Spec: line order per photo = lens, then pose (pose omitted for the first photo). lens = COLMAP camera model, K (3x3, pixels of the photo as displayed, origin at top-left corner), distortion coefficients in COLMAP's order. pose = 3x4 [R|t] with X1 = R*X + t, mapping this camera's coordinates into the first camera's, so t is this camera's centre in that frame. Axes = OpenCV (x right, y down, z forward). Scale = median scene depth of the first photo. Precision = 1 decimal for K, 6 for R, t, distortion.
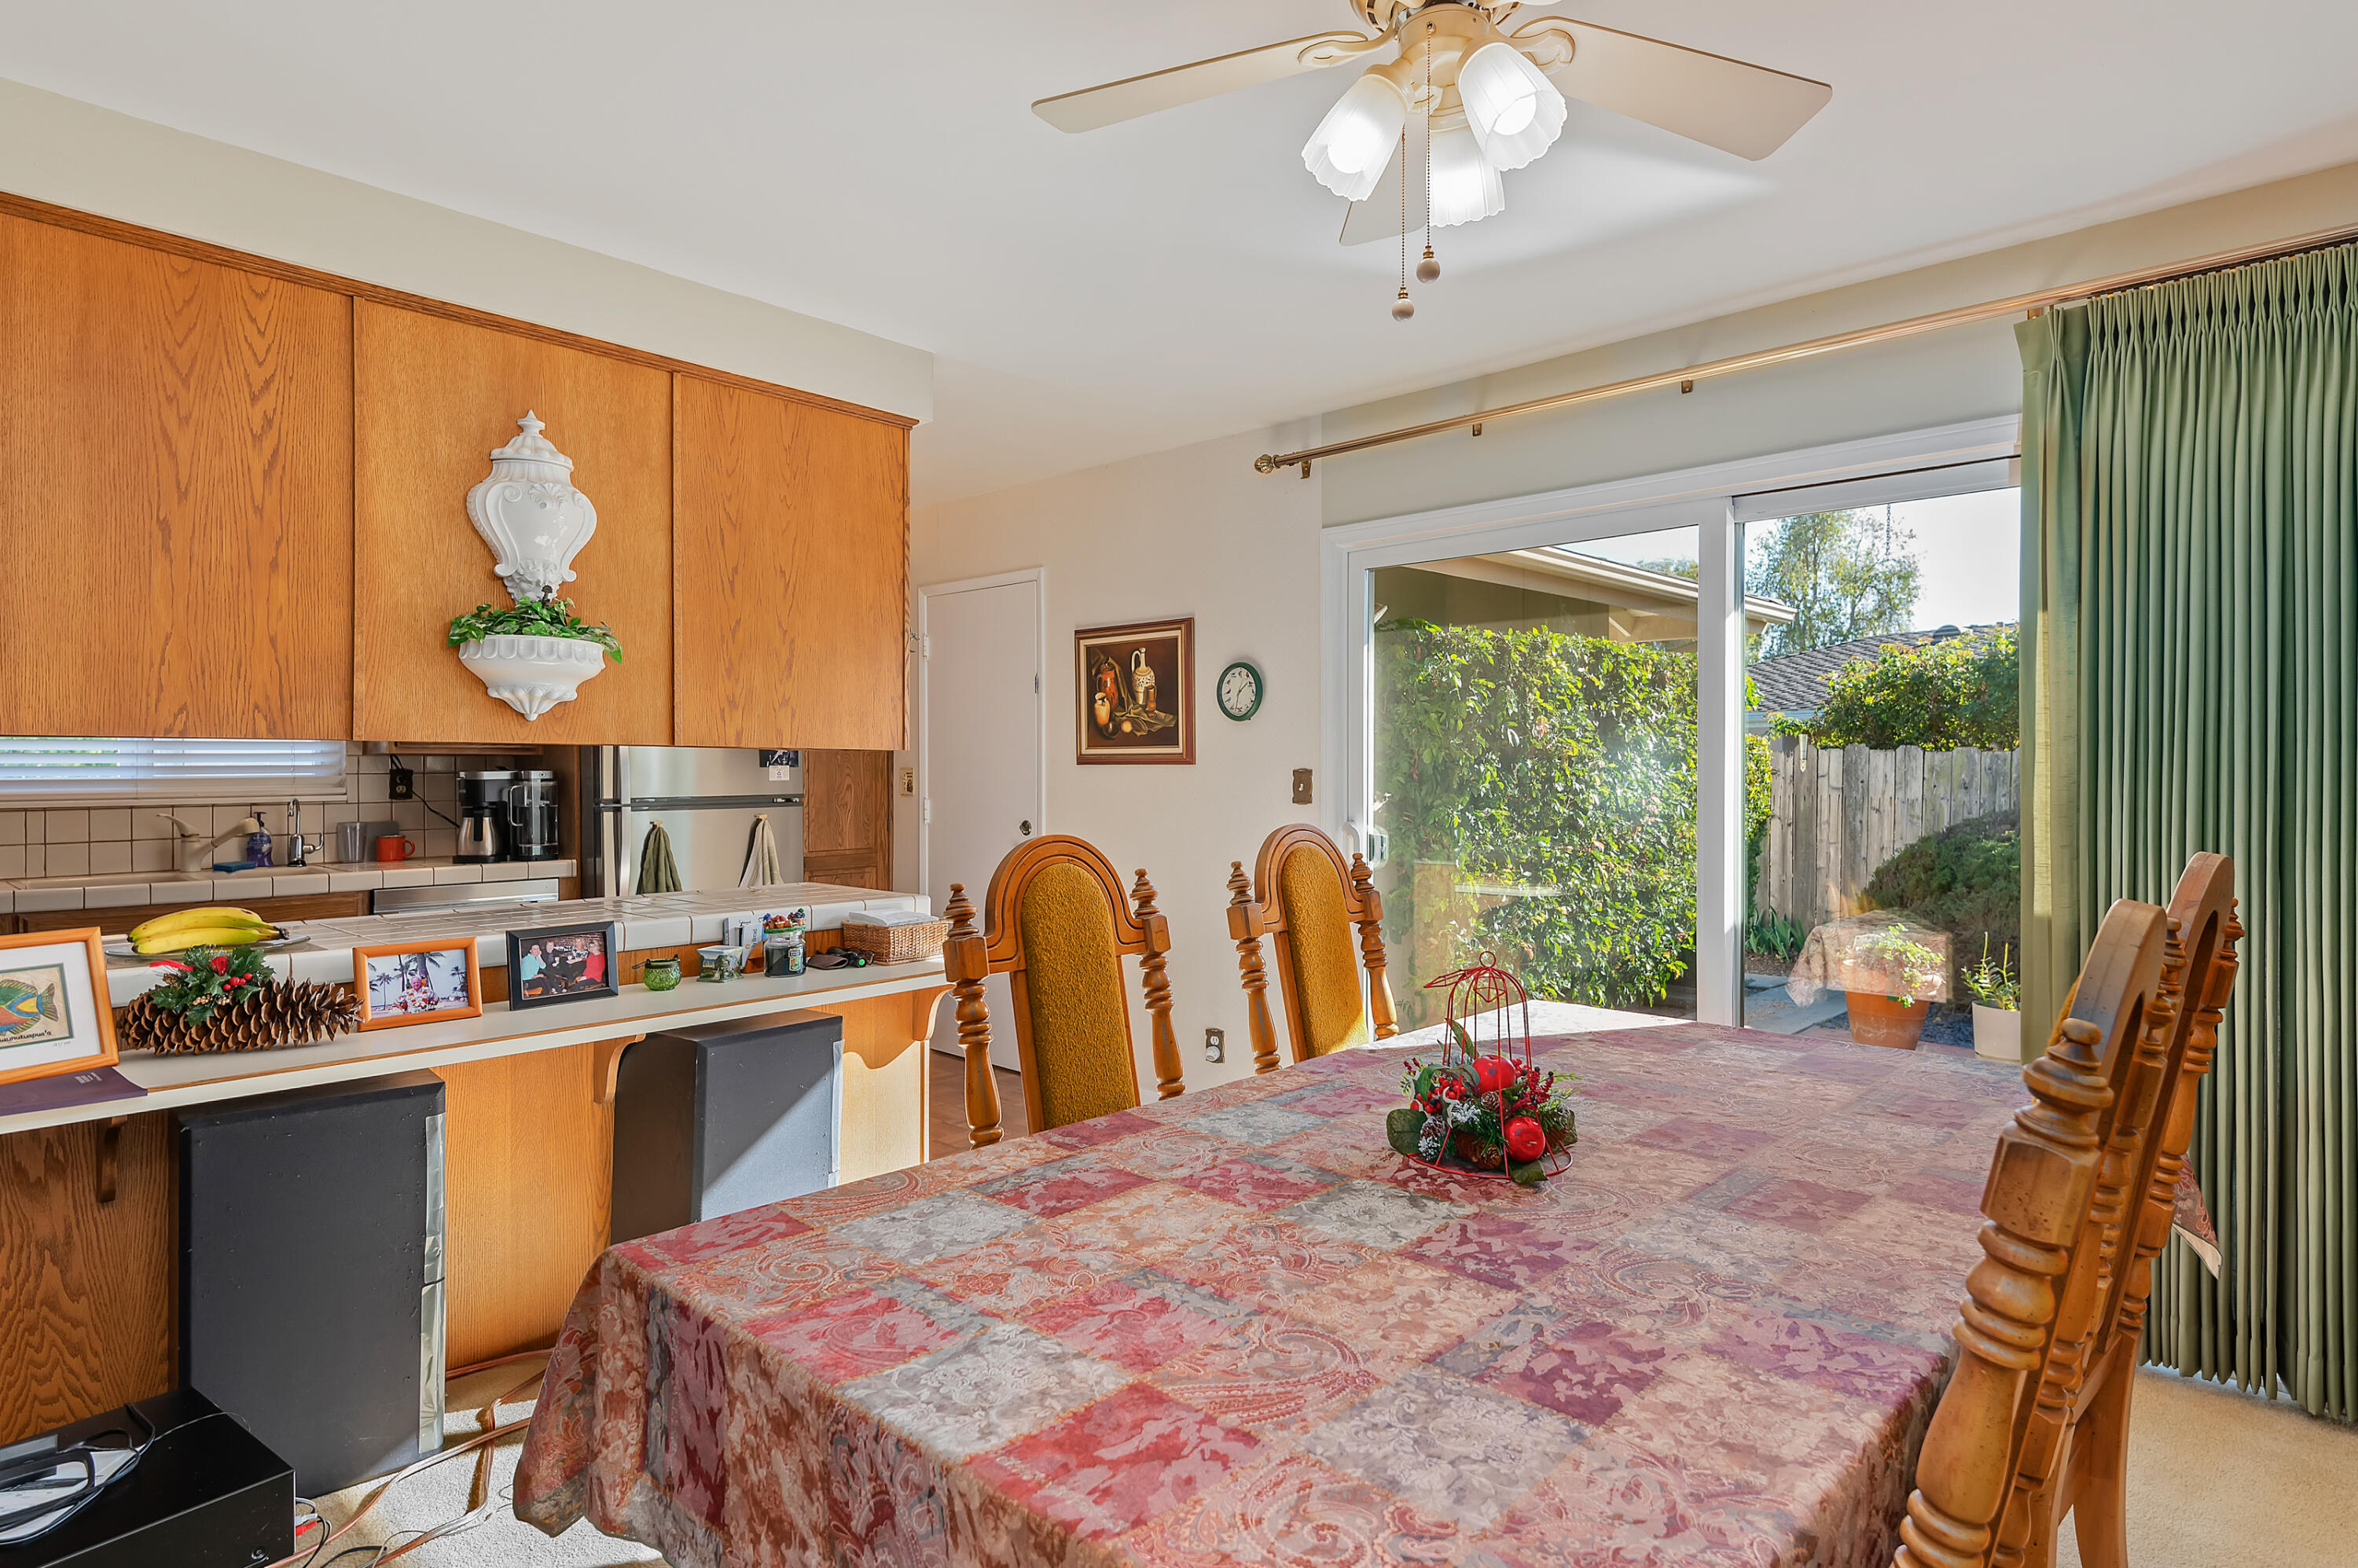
lens RADIAL K [[1251.6, 0, 1175.6], [0, 1251.6, 789.2], [0, 0, 1]] dist [0.023921, -0.001426]
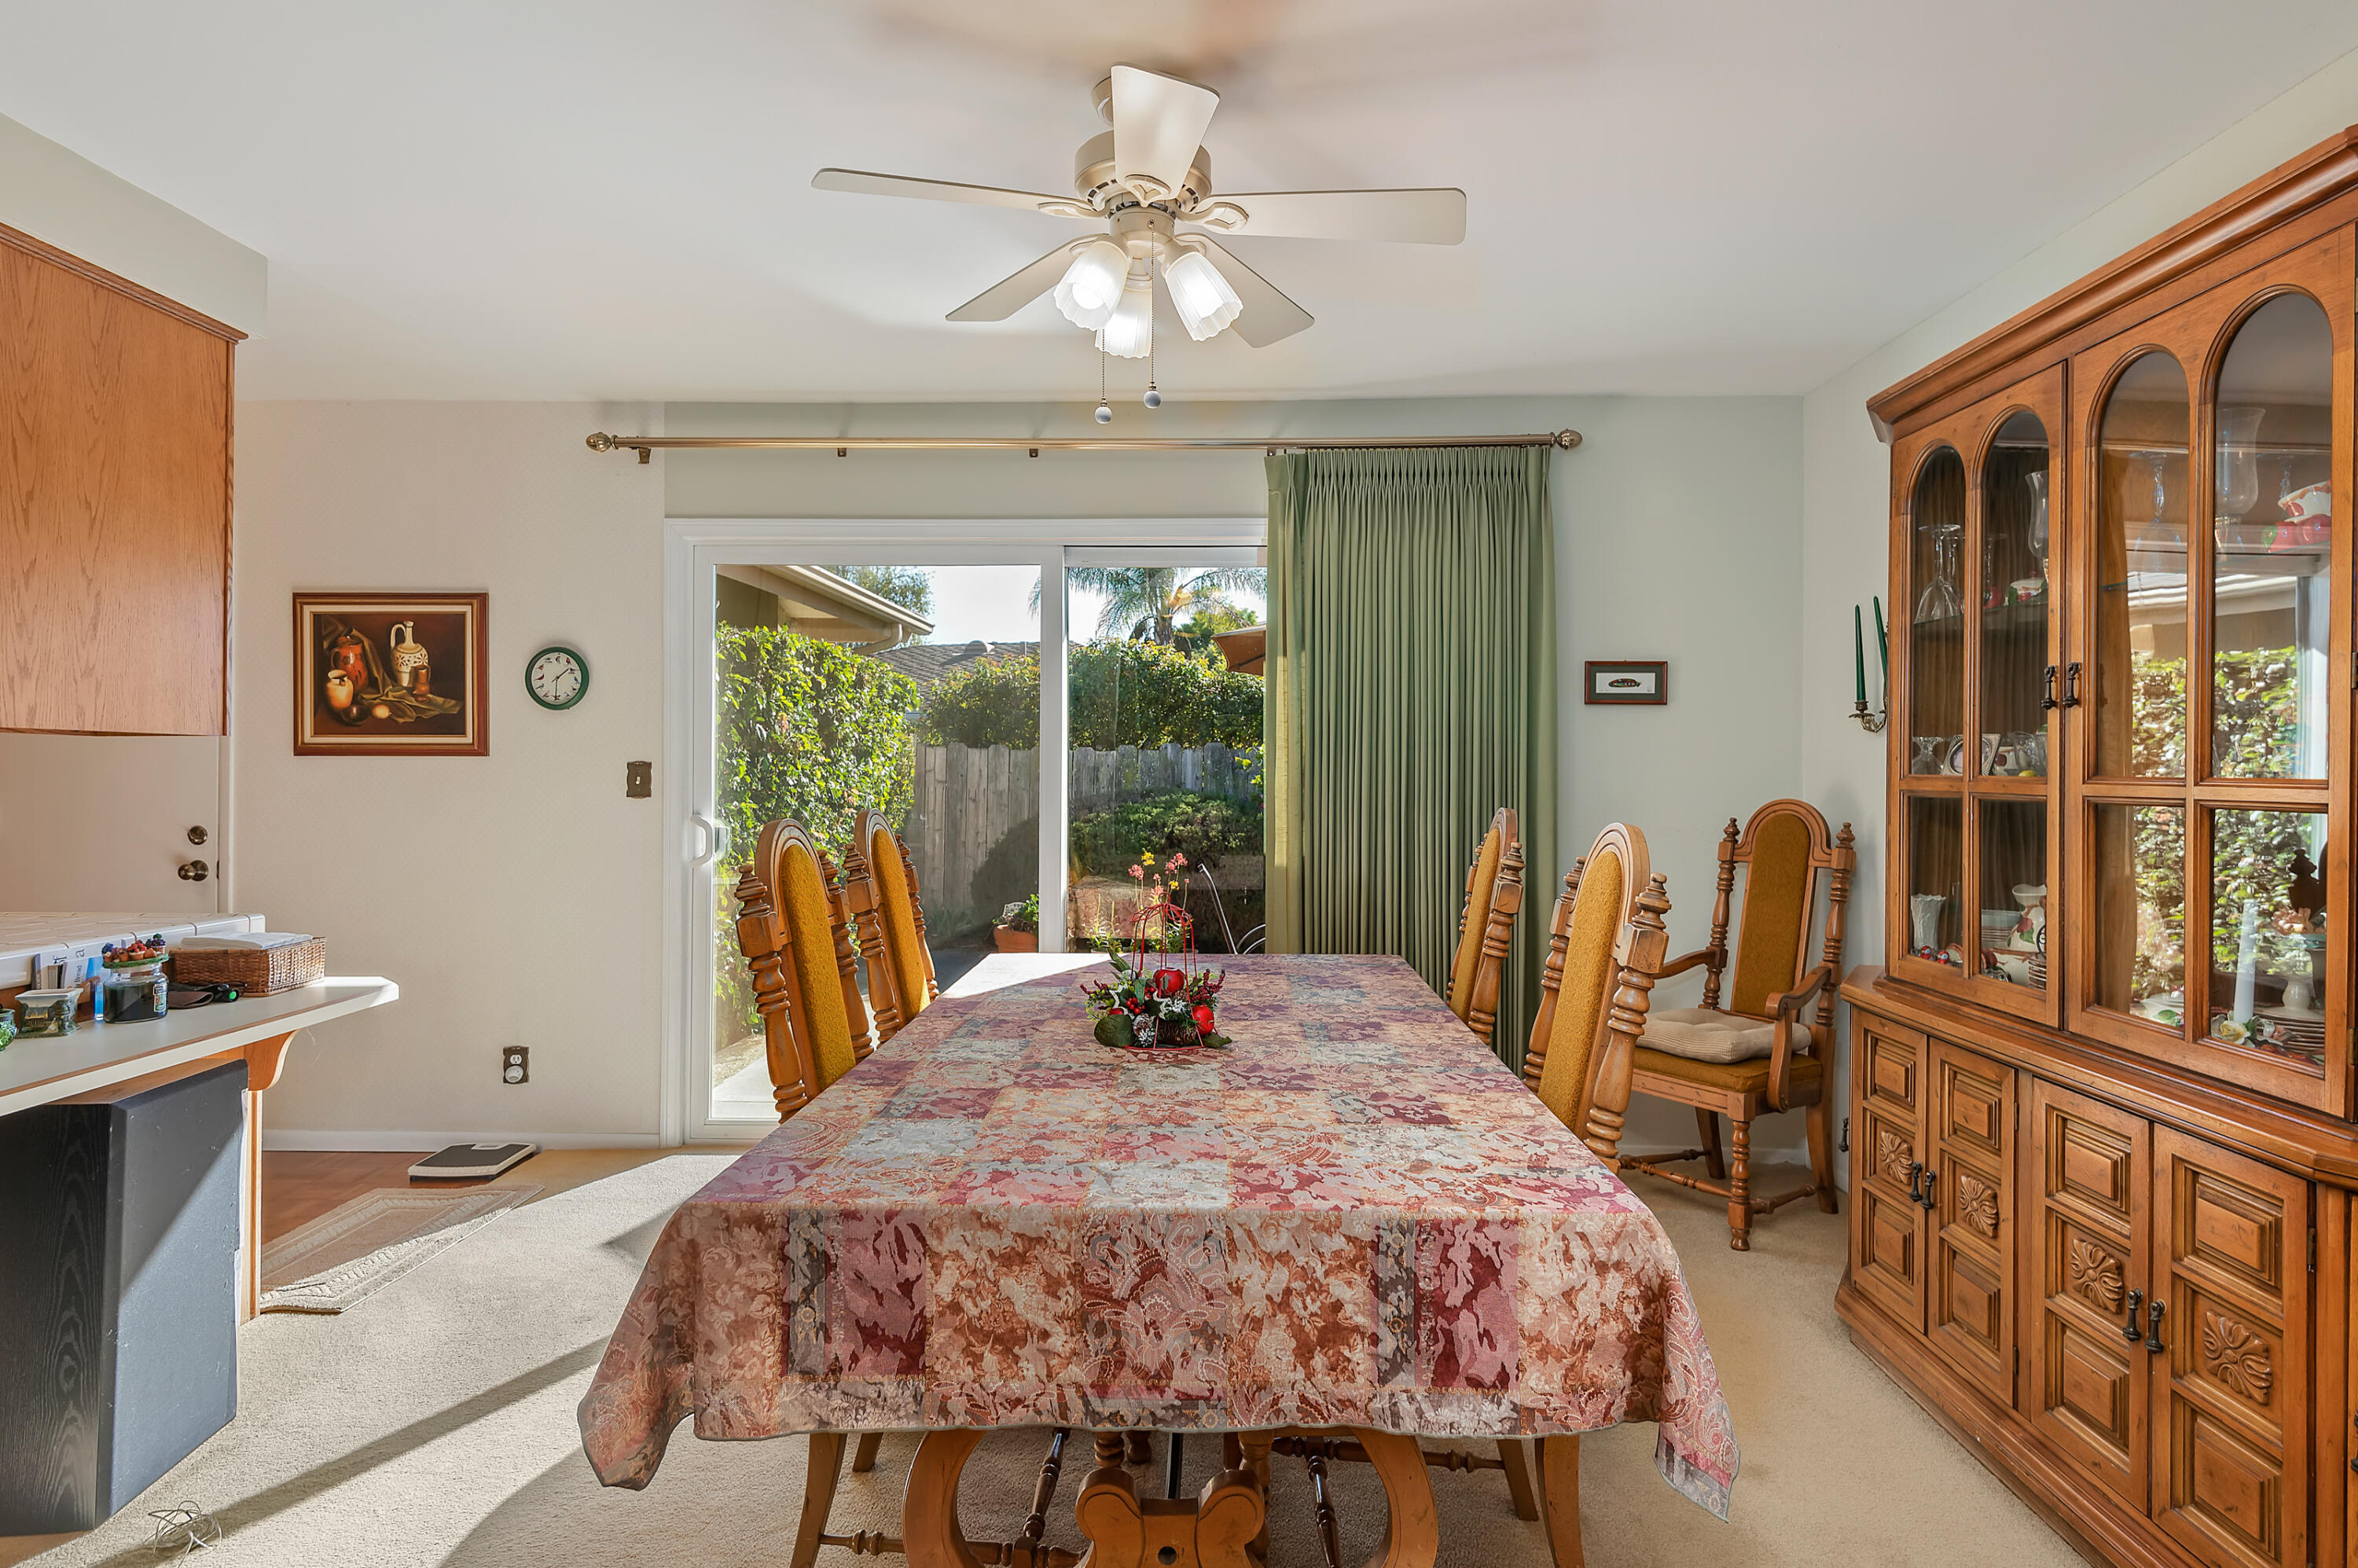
lens RADIAL K [[1275.3, 0, 1178.4], [0, 1275.3, 770.3], [0, 0, 1]] dist [0.017277, -0.003862]
pose [[0.759969, -0.000543, 0.649959, -0.289818], [0.008214, 0.999928, -0.008770, 0.003718], [-0.649908, 0.012004, 0.759918, -0.034013]]
